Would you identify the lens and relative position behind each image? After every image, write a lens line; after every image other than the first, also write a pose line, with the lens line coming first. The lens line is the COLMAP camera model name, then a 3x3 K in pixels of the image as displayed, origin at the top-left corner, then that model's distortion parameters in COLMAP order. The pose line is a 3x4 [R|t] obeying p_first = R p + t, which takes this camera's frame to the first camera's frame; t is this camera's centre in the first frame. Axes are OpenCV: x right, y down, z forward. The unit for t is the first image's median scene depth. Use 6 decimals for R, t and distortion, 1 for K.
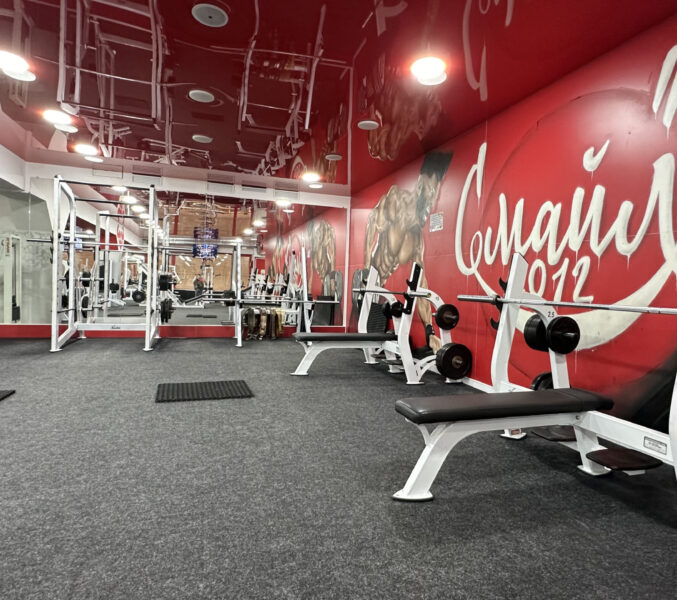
lens RADIAL K [[422.9, 0, 338.8], [0, 422.9, 296.1], [0, 0, 1]] dist [-0.005974, 0.002034]
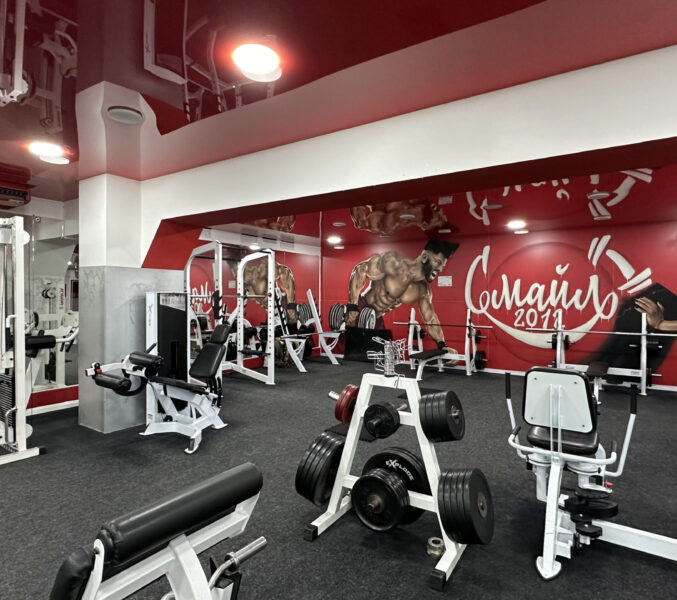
lens RADIAL K [[422.9, 0, 337.4], [0, 422.9, 298.3], [0, 0, 1]] dist [-0.005974, 0.002034]
pose [[0.788888, -0.039157, 0.613288, -1.713194], [0.042513, 0.999054, 0.009102, -0.205532], [-0.613064, 0.018893, 0.789807, -0.131812]]
